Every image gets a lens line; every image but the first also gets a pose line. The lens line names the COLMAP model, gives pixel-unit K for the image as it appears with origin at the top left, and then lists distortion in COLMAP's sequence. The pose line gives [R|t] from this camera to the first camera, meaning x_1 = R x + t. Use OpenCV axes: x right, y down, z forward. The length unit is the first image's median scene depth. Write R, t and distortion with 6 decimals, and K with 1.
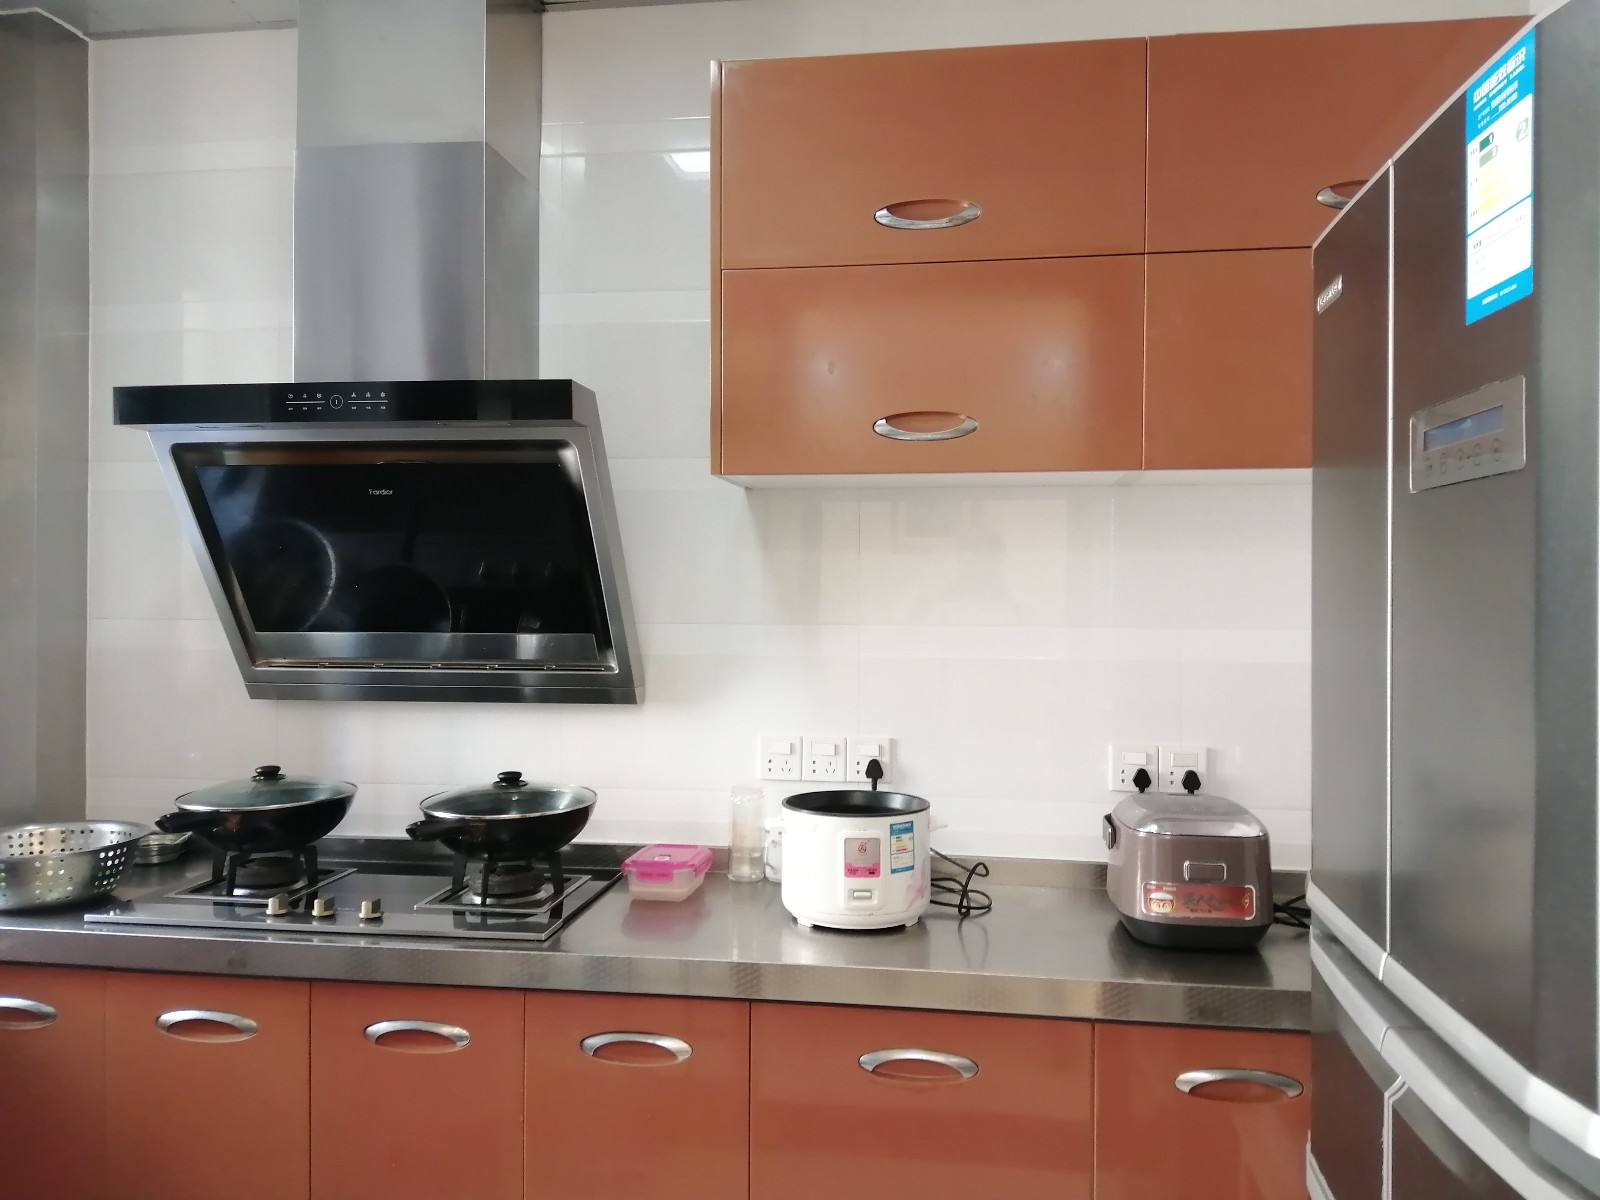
lens RADIAL K [[1254.7, 0, 800.0], [0, 1254.7, 600.0], [0, 0, 1]] dist [0.007804, -0.002593]
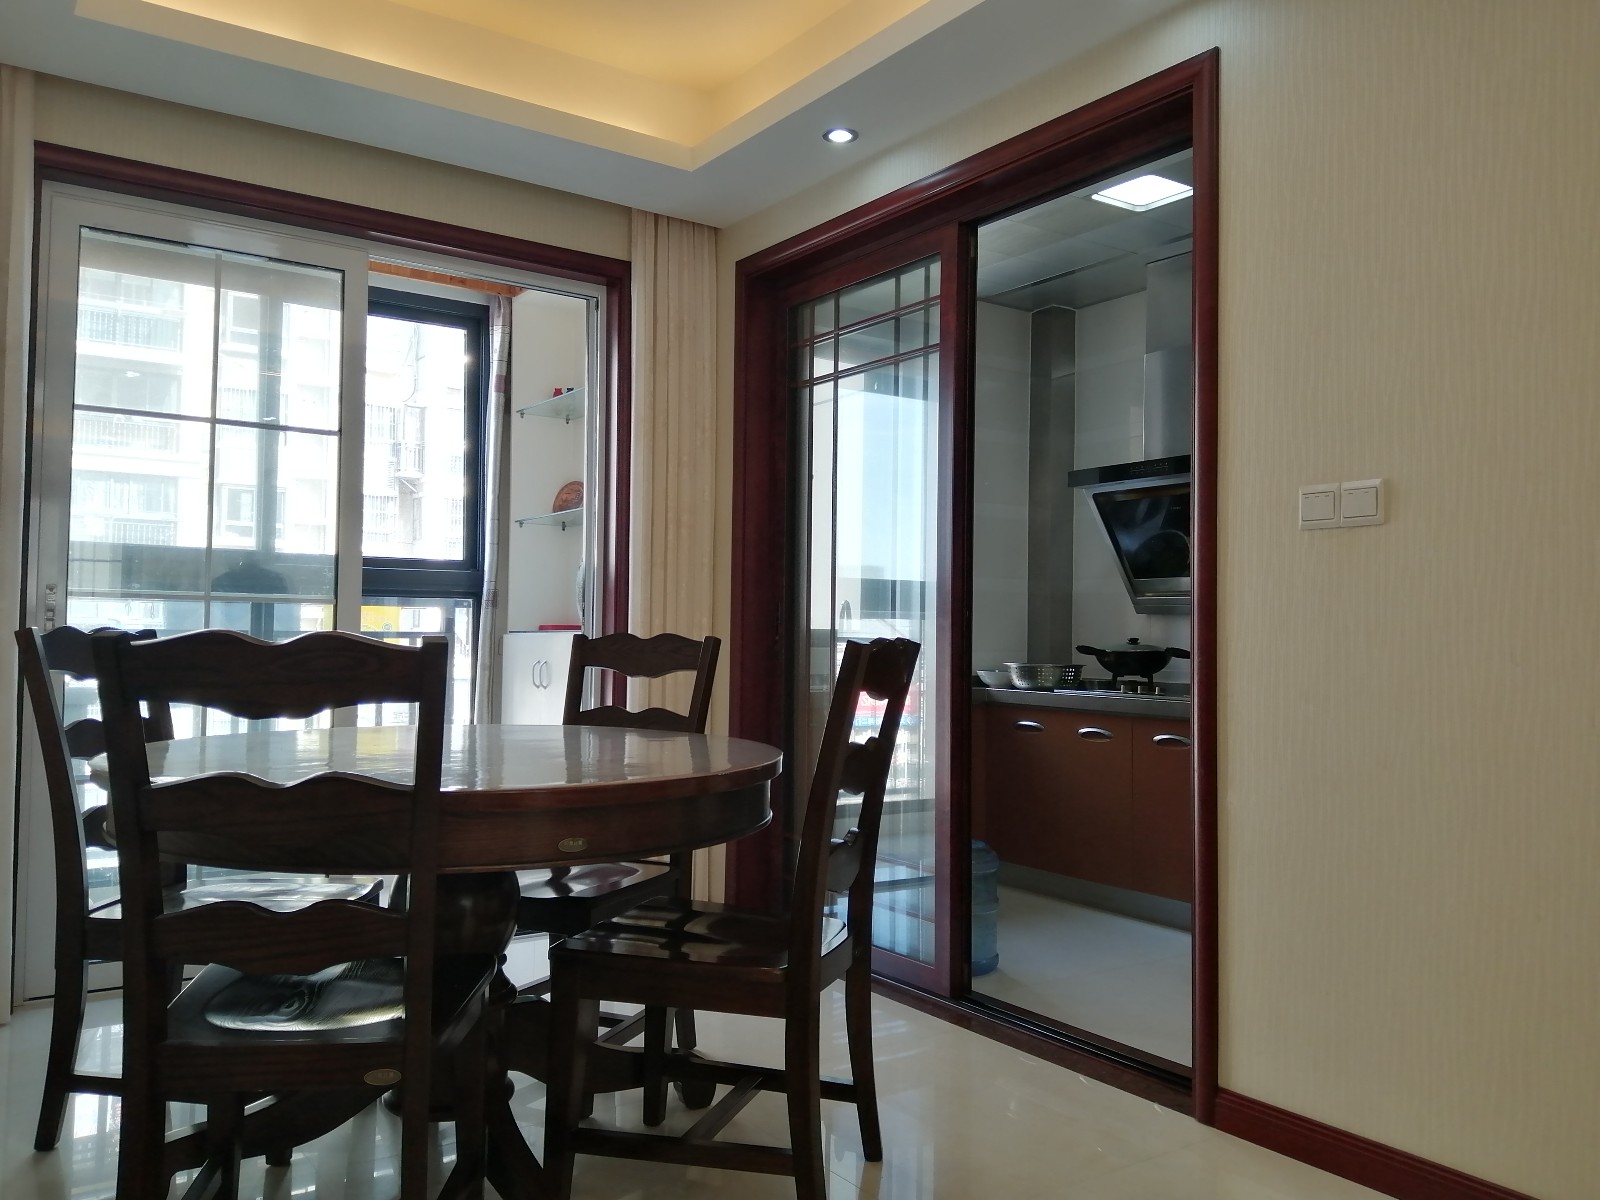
lens RADIAL K [[1268.9, 0, 757.1], [0, 1268.9, 606.9], [0, 0, 1]] dist [0.206413, -0.317085]
pose [[0.659746, -0.013224, -0.751372, 0.762216], [-0.016323, 0.999357, -0.031921, 0.148728], [0.751311, 0.033325, 0.659106, -0.888595]]
